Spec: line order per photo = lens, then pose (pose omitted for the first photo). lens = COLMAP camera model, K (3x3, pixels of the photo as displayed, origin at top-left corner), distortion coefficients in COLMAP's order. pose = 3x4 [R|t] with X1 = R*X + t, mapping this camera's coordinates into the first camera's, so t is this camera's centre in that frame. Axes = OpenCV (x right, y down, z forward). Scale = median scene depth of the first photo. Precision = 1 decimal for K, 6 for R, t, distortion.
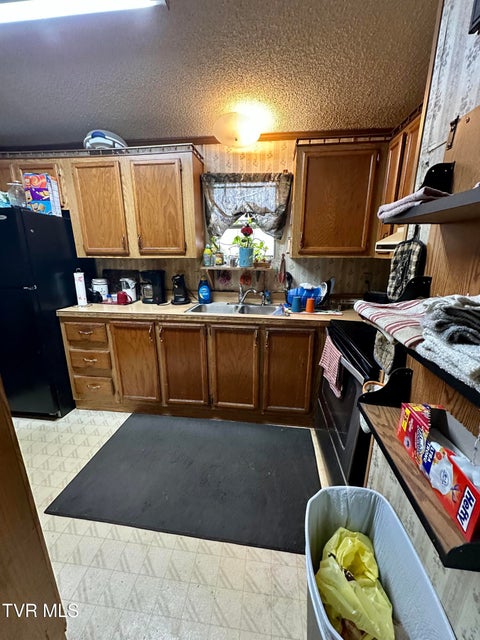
lens RADIAL K [[254.6, 0, 238.9], [0, 254.6, 319.2], [0, 0, 1]] dist [-0.007061, 0.000623]
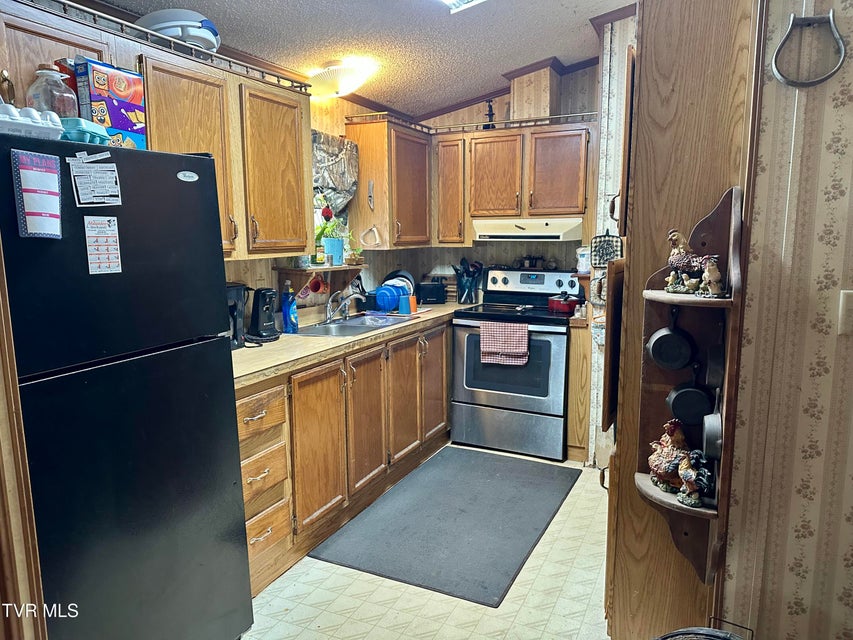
lens RADIAL K [[592.2, 0, 425.7], [0, 592.2, 320.8], [0, 0, 1]] dist [0.039217, -0.049613]
pose [[0.327905, -0.145669, 0.933412, -1.553579], [0.248398, 0.966569, 0.063582, -0.114842], [-0.911469, 0.211009, 0.353127, 0.287844]]
